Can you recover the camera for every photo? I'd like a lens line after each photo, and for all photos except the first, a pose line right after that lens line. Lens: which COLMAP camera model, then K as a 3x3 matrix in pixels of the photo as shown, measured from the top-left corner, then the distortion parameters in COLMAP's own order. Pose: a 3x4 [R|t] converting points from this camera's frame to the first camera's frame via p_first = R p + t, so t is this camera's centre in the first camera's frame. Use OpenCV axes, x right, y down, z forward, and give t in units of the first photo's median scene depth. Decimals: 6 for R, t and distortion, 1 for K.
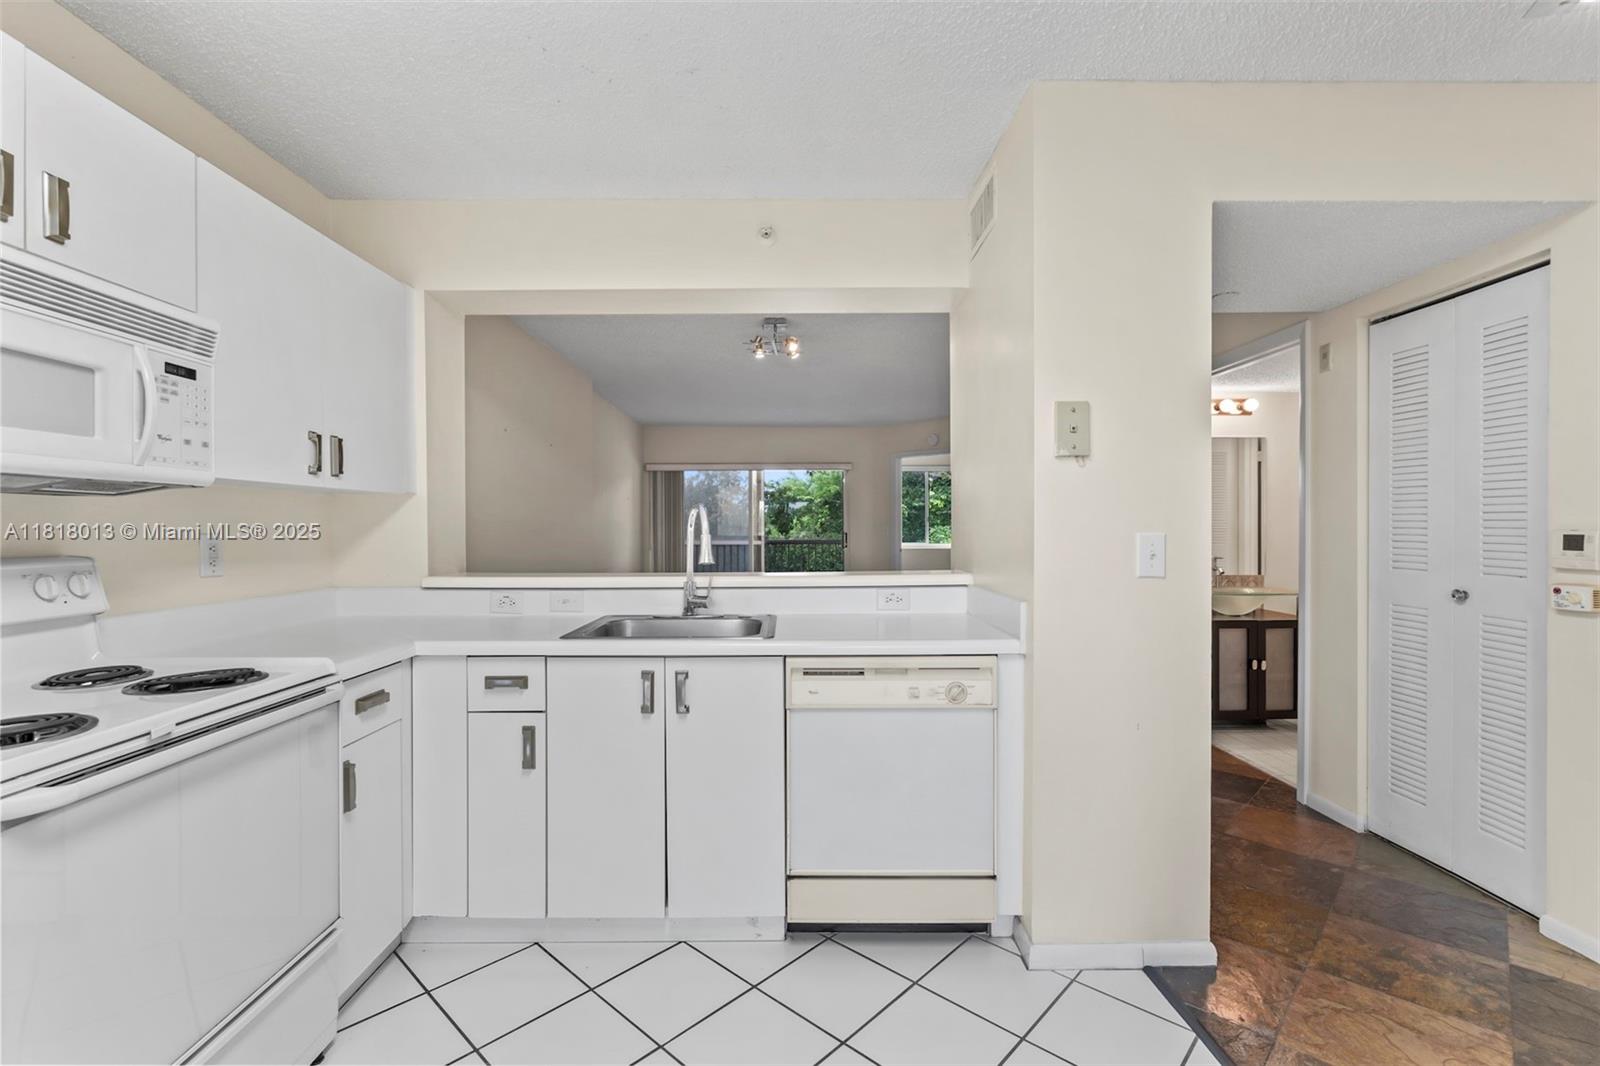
lens RADIAL K [[723.9, 0, 792.3], [0, 723.9, 533.7], [0, 0, 1]] dist [-0.008526, 0.002181]
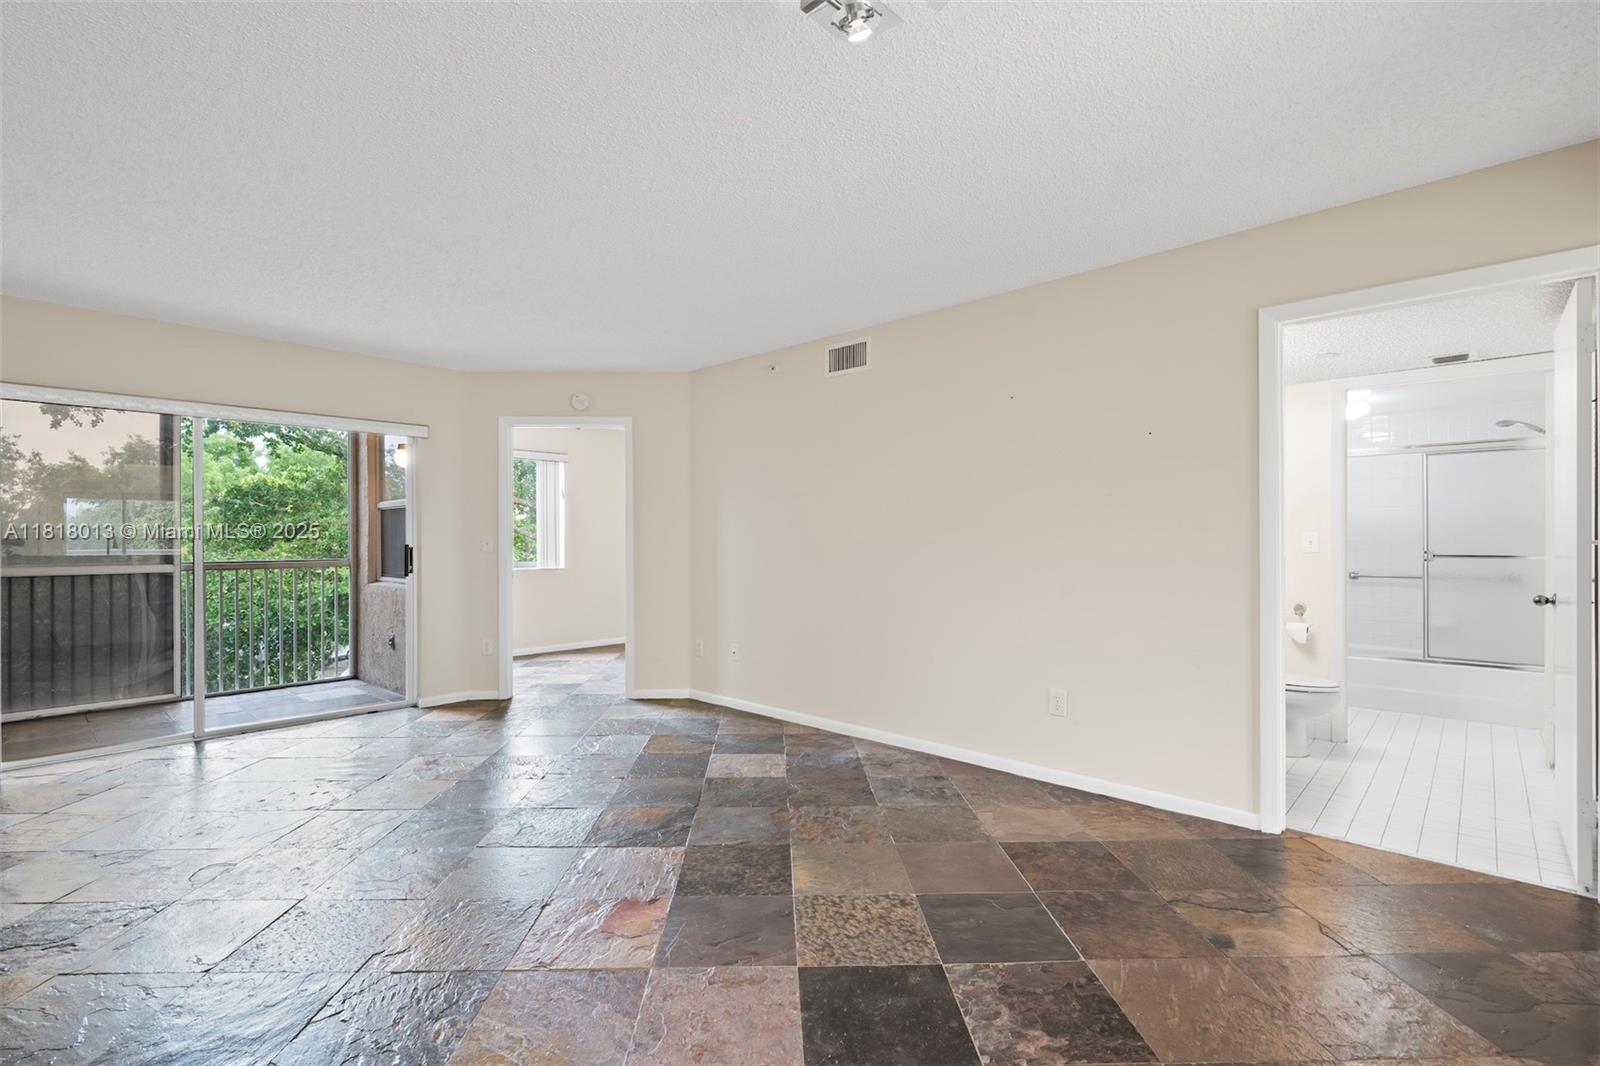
lens RADIAL K [[723.9, 0, 797.5], [0, 723.9, 538.2], [0, 0, 1]] dist [-0.008526, 0.002181]
pose [[0.680246, 0.004060, 0.732973, -0.598323], [0.007210, 0.999899, -0.012229, 0.000456], [-0.732949, 0.013603, 0.680148, 1.600122]]
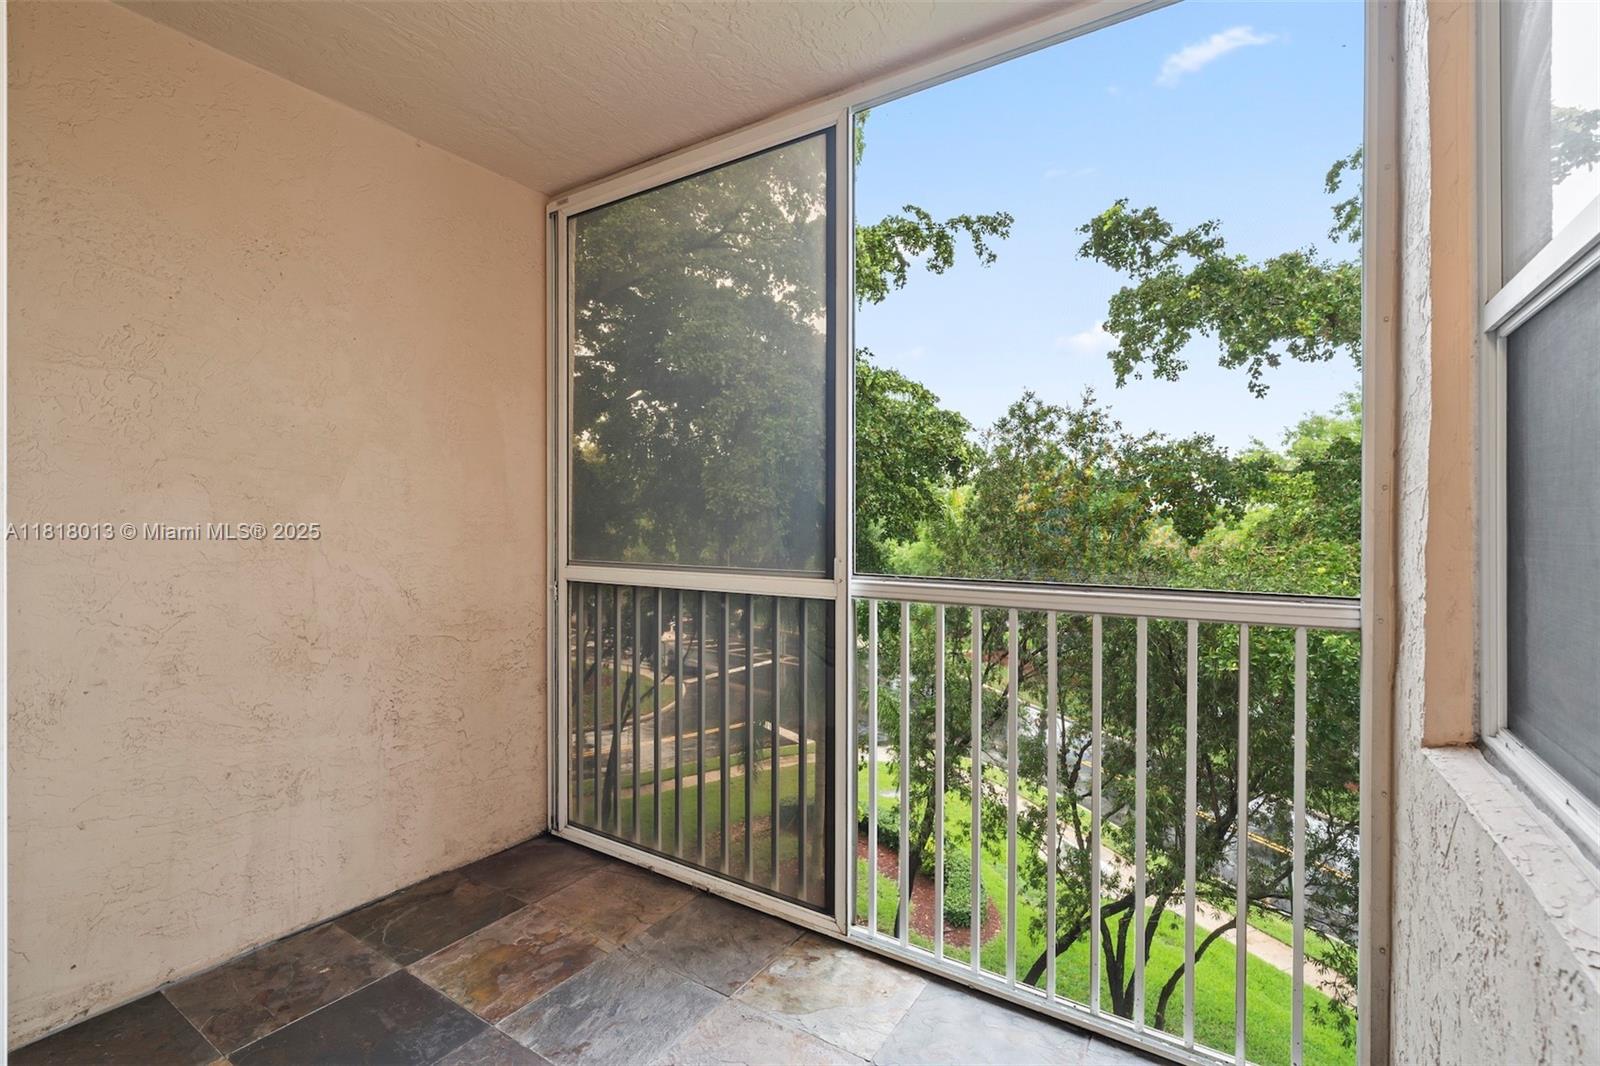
lens RADIAL K [[723.9, 0, 805.8], [0, 723.9, 526.9], [0, 0, 1]] dist [-0.008526, 0.002181]
pose [[0.840432, 0.013134, -0.541758, 0.316716], [-0.015021, 0.999887, 0.000938, -0.026899], [0.541709, 0.007349, 0.840534, 4.317736]]
